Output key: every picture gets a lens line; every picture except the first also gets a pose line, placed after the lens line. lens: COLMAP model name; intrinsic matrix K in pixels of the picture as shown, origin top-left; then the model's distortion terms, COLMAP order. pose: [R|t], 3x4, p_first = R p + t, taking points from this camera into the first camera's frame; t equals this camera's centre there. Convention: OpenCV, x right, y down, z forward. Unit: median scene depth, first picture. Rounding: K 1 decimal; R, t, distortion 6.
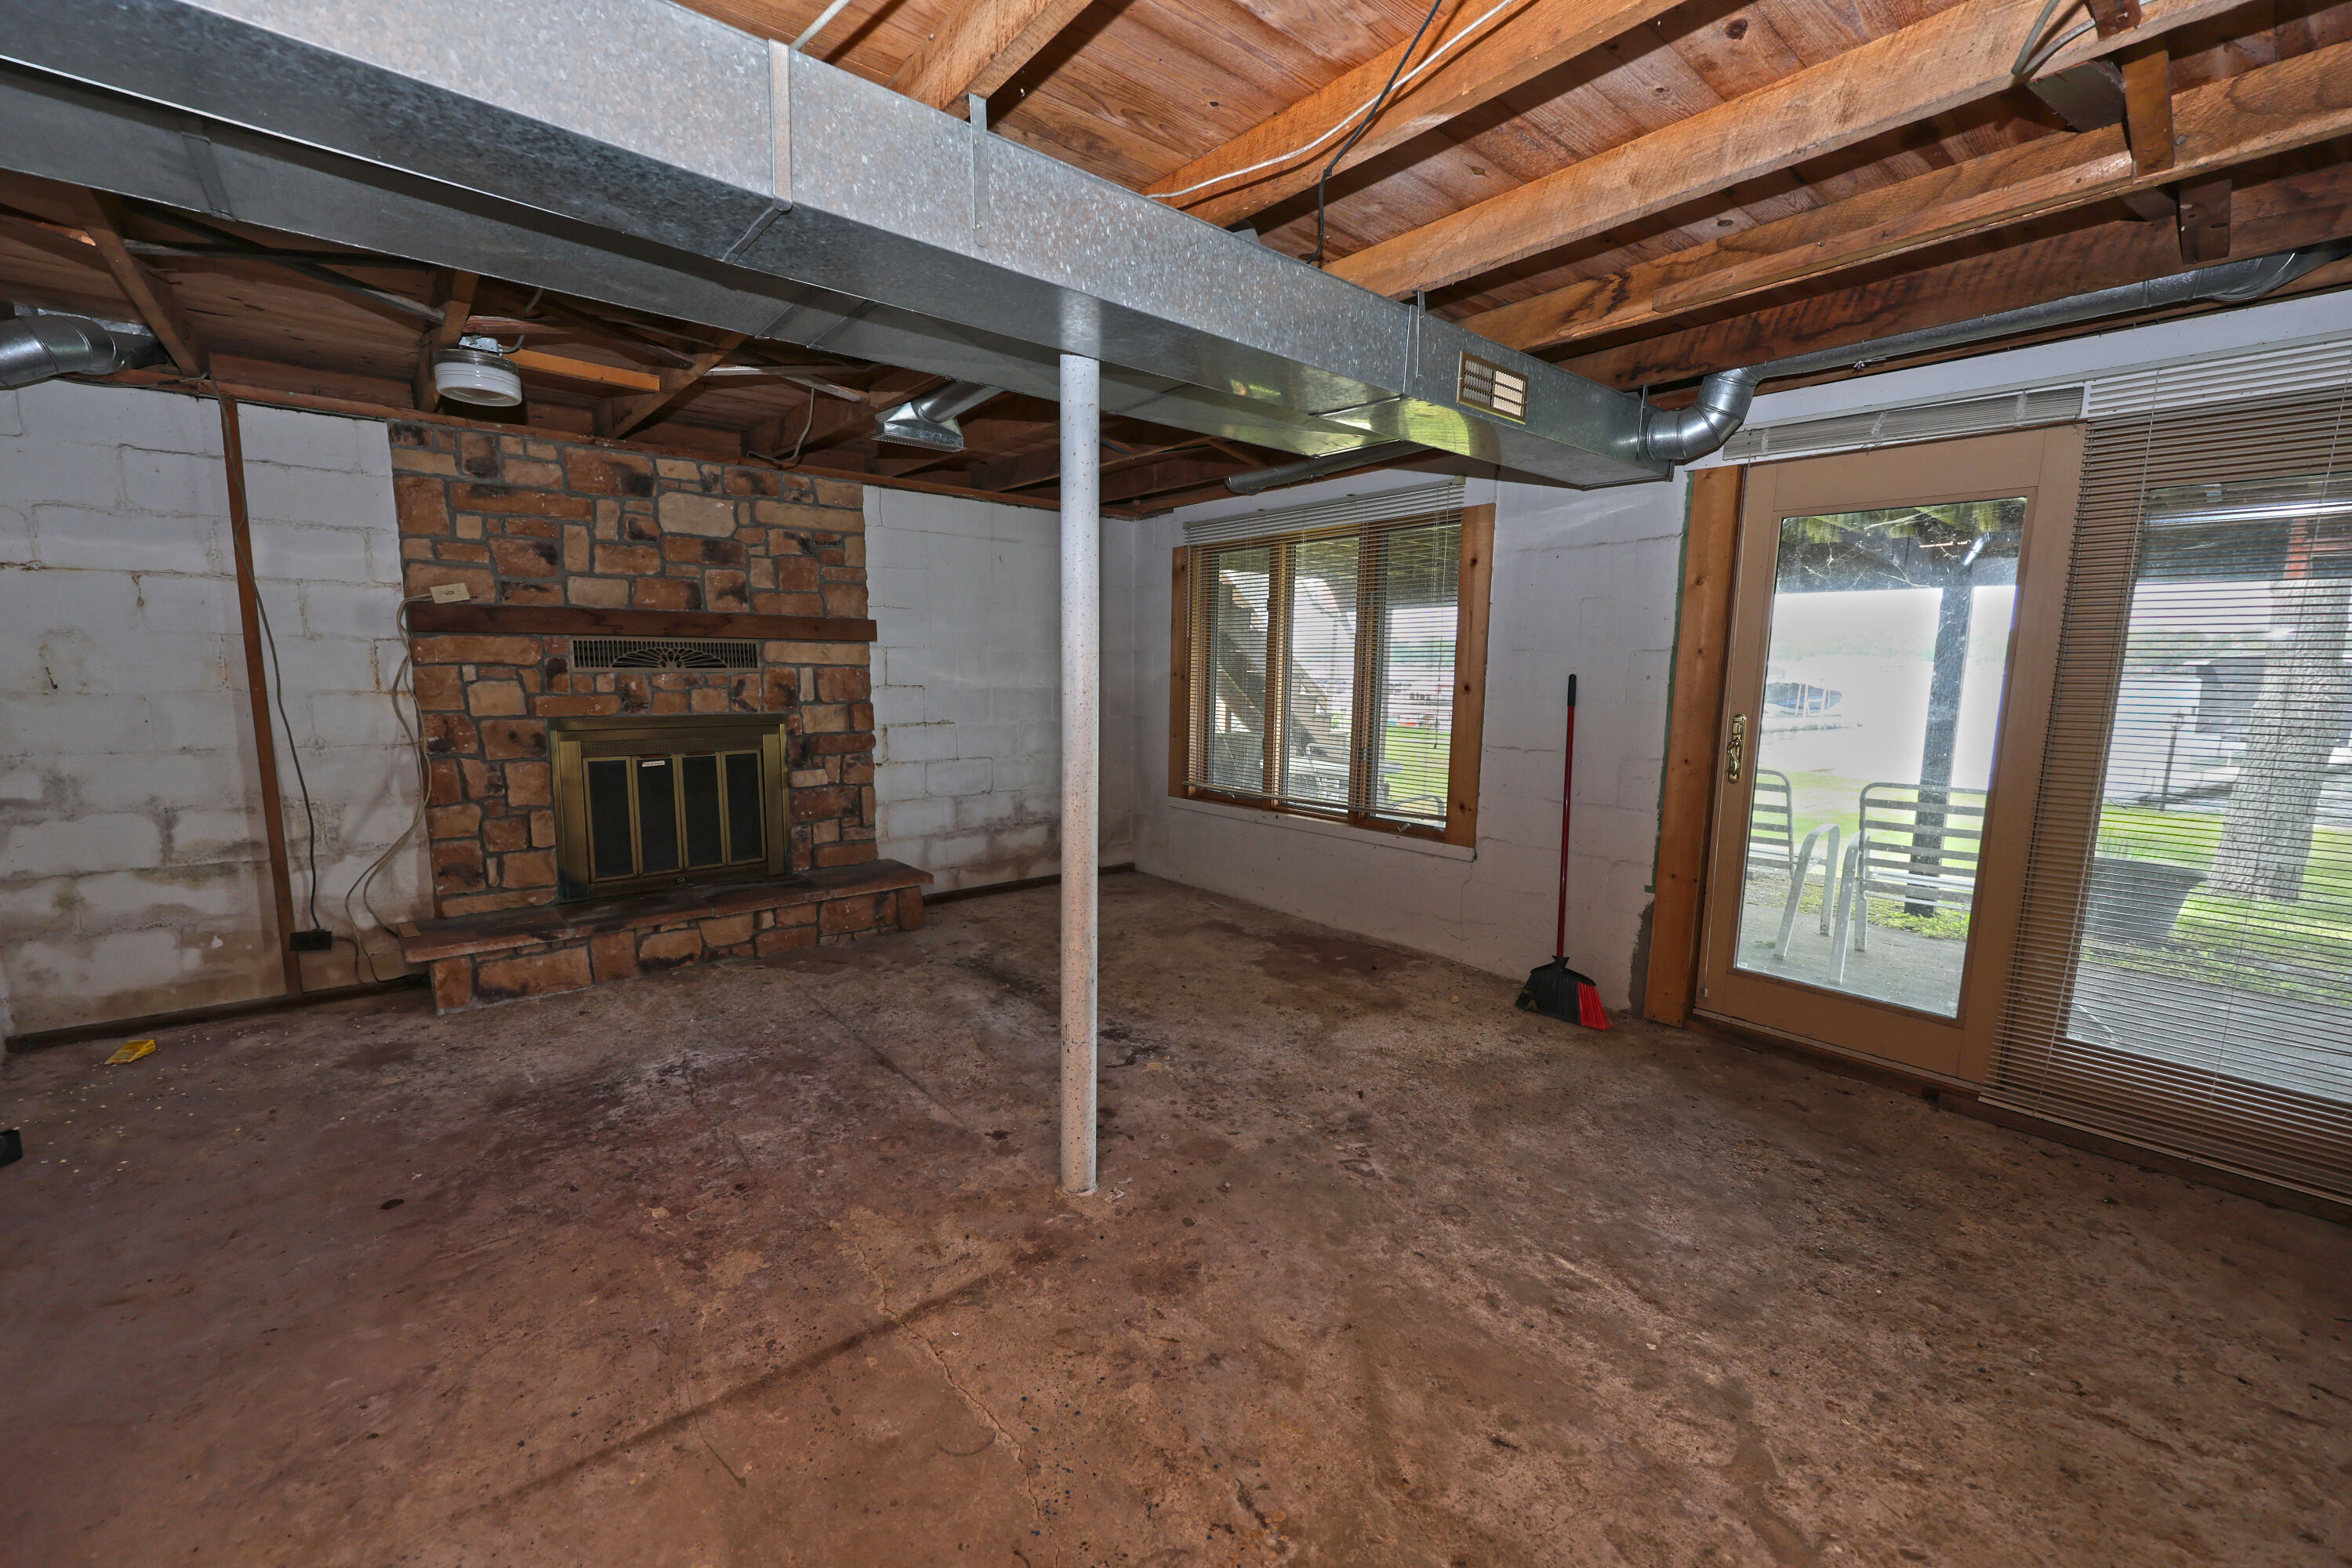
lens RADIAL K [[932.1, 0, 1171.6], [0, 932.1, 792.4], [0, 0, 1]] dist [0.000414, -0.000060]
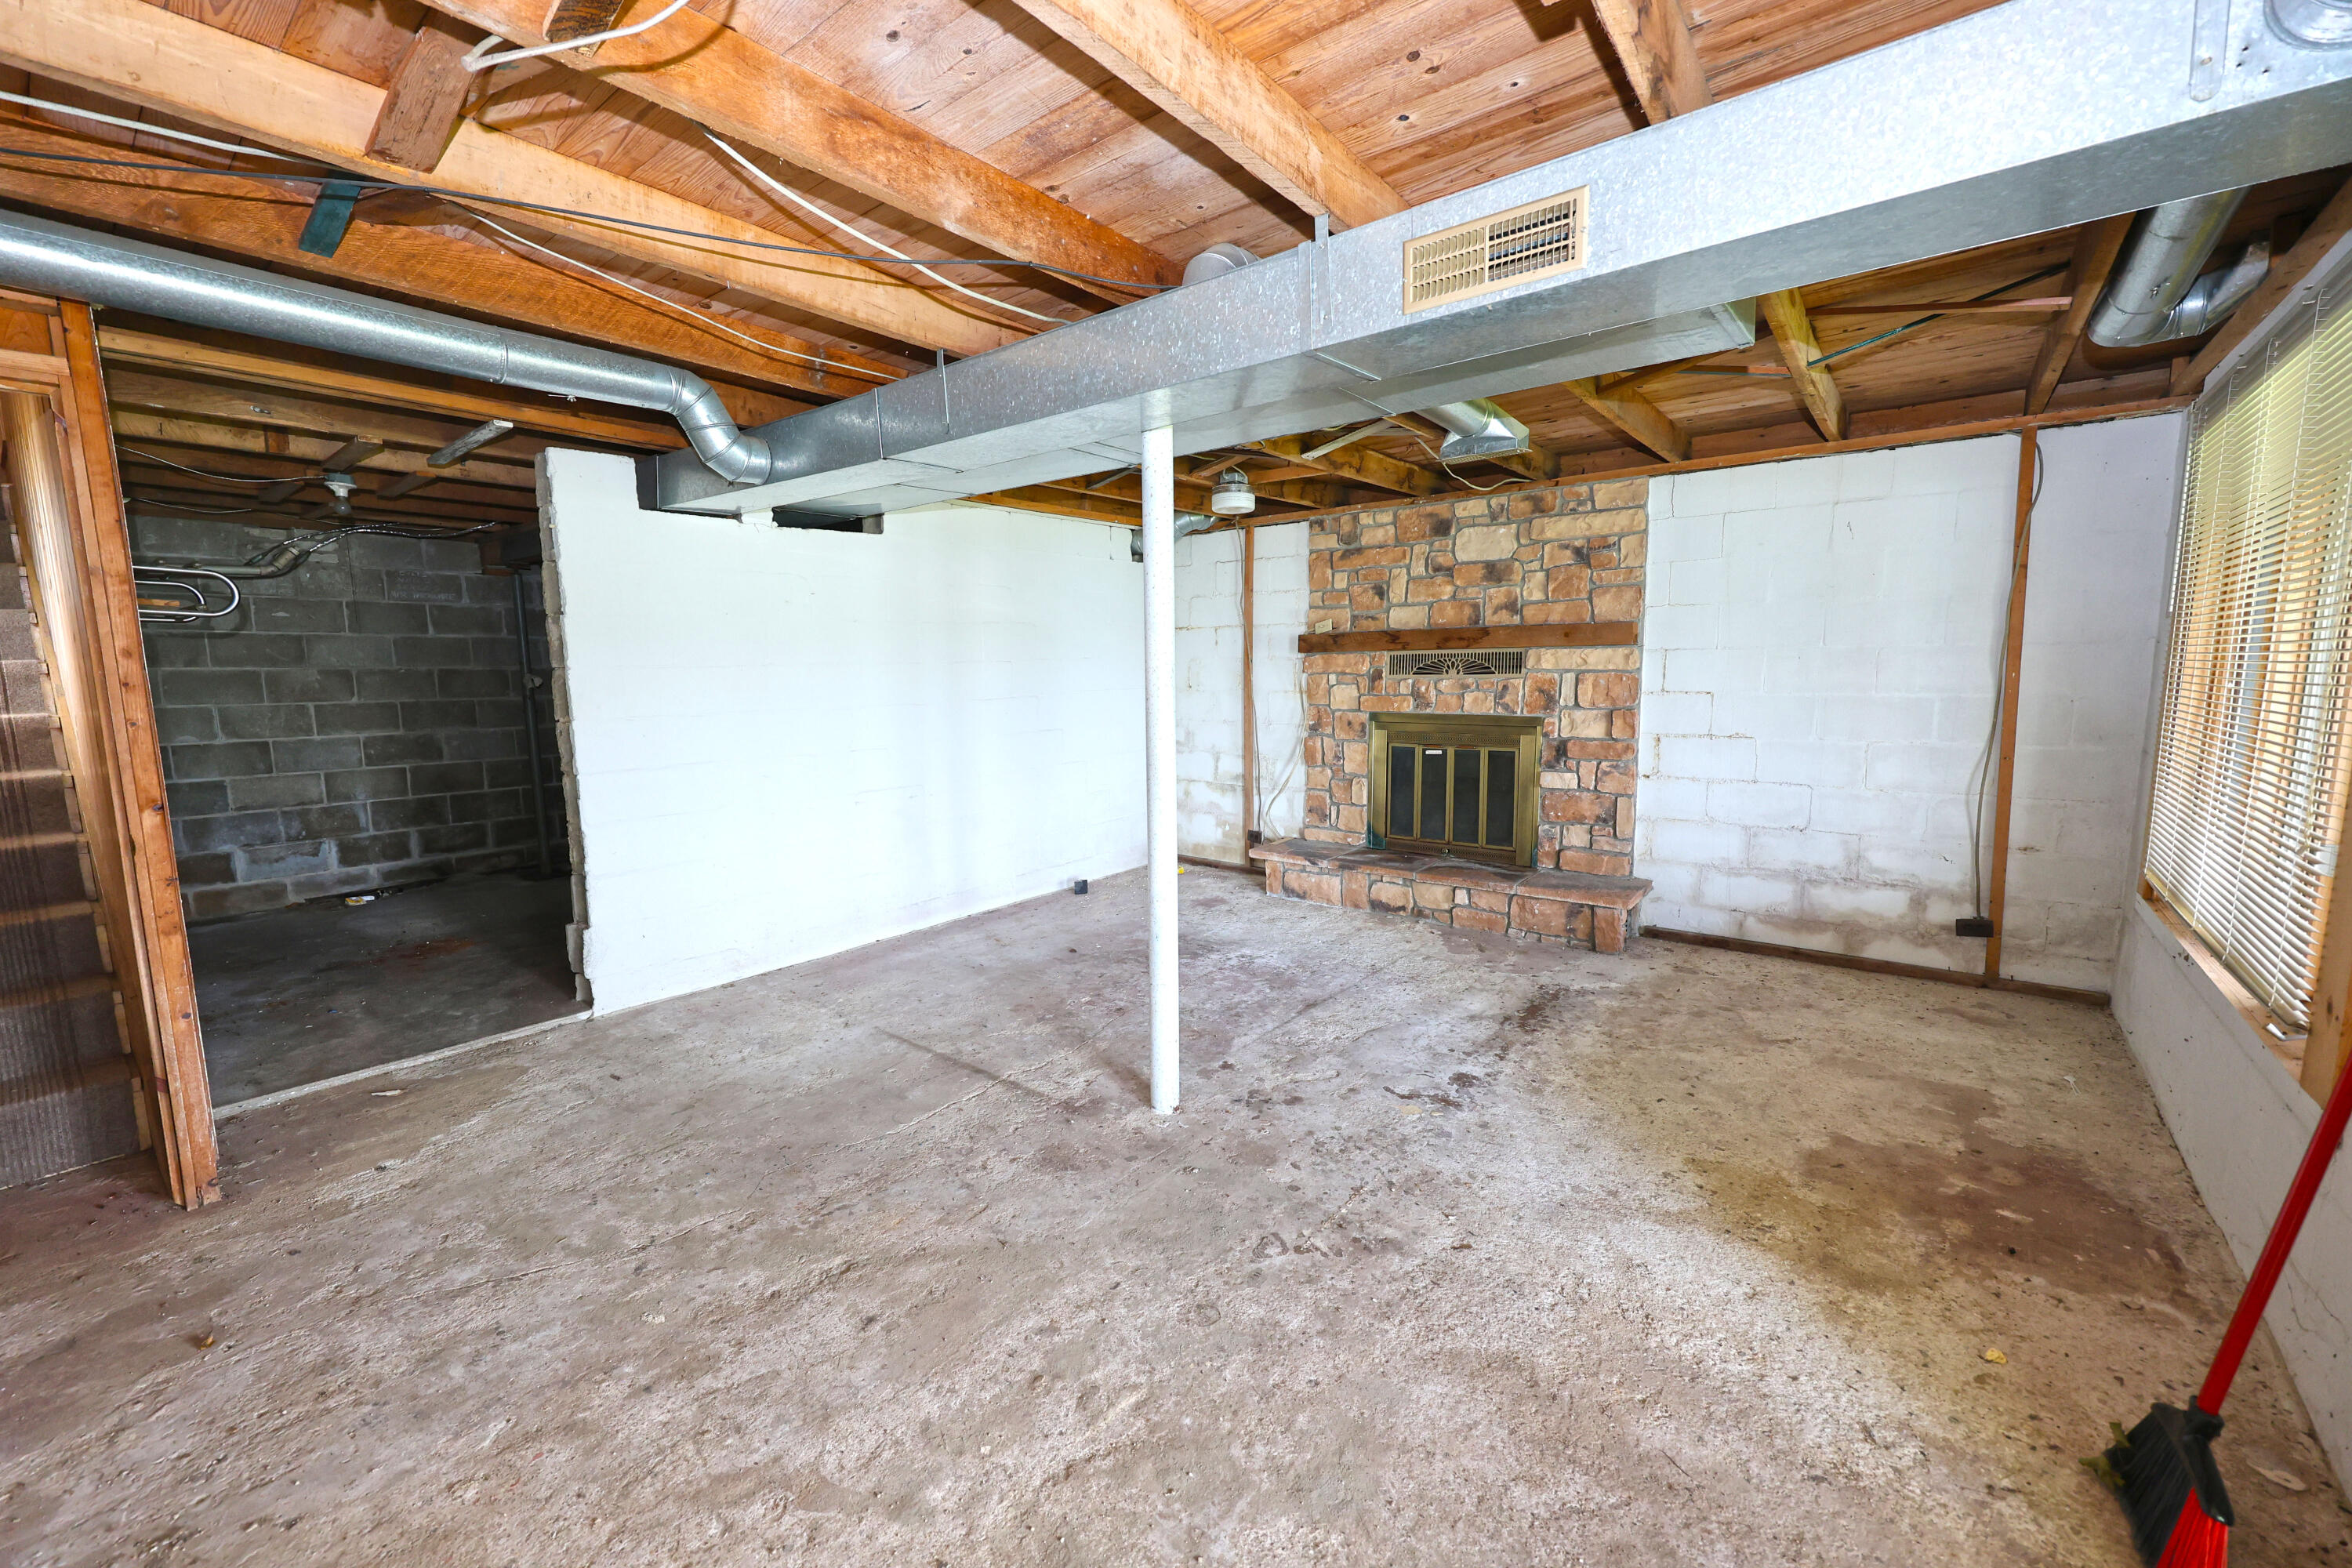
lens RADIAL K [[943.7, 0, 1175.0], [0, 943.7, 781.0], [0, 0, 1]] dist [-0.001486, 0.000095]
pose [[0.195012, 0.105040, -0.975160, 0.675928], [-0.119010, 0.989436, 0.082778, -0.062529], [0.973554, 0.099911, 0.205453, 0.464437]]
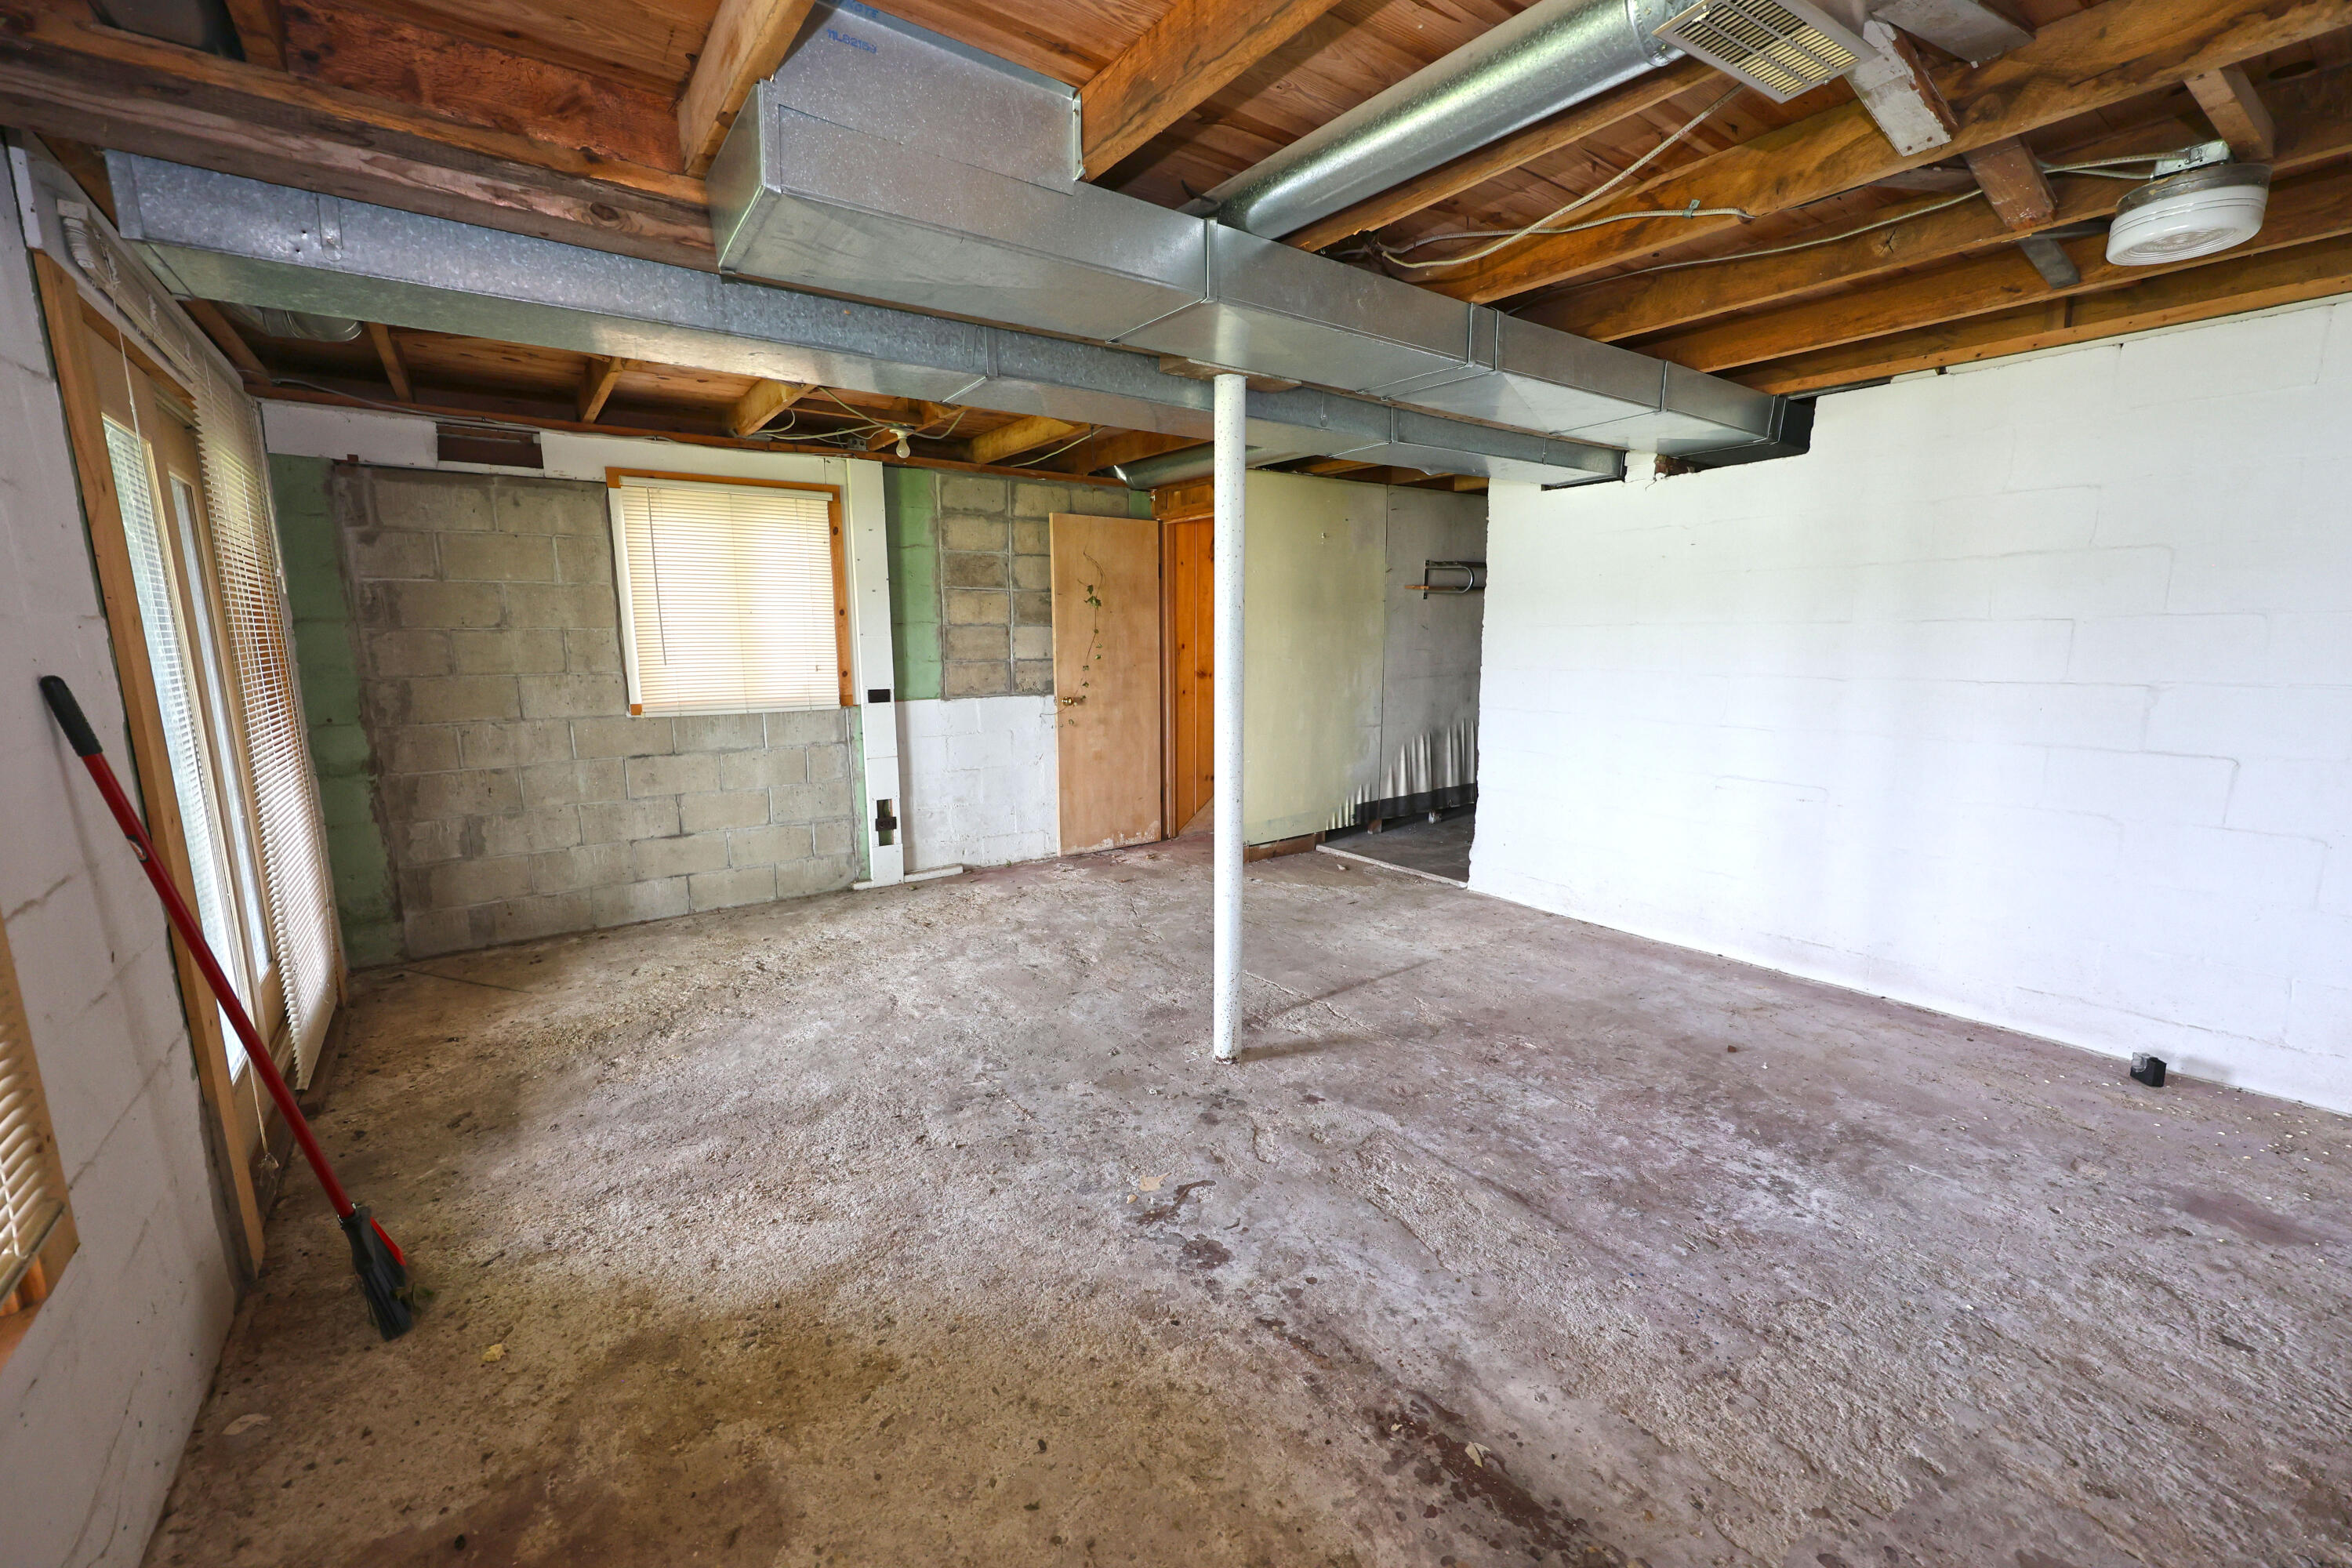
lens RADIAL K [[943.7, 0, 1175.0], [0, 943.7, 781.0], [0, 0, 1]] dist [-0.001486, 0.000095]
pose [[-0.997364, -0.020267, 0.069678, -0.071144], [0.001052, 0.956067, 0.293145, -0.201778], [-0.072558, 0.292446, -0.953525, 1.368281]]
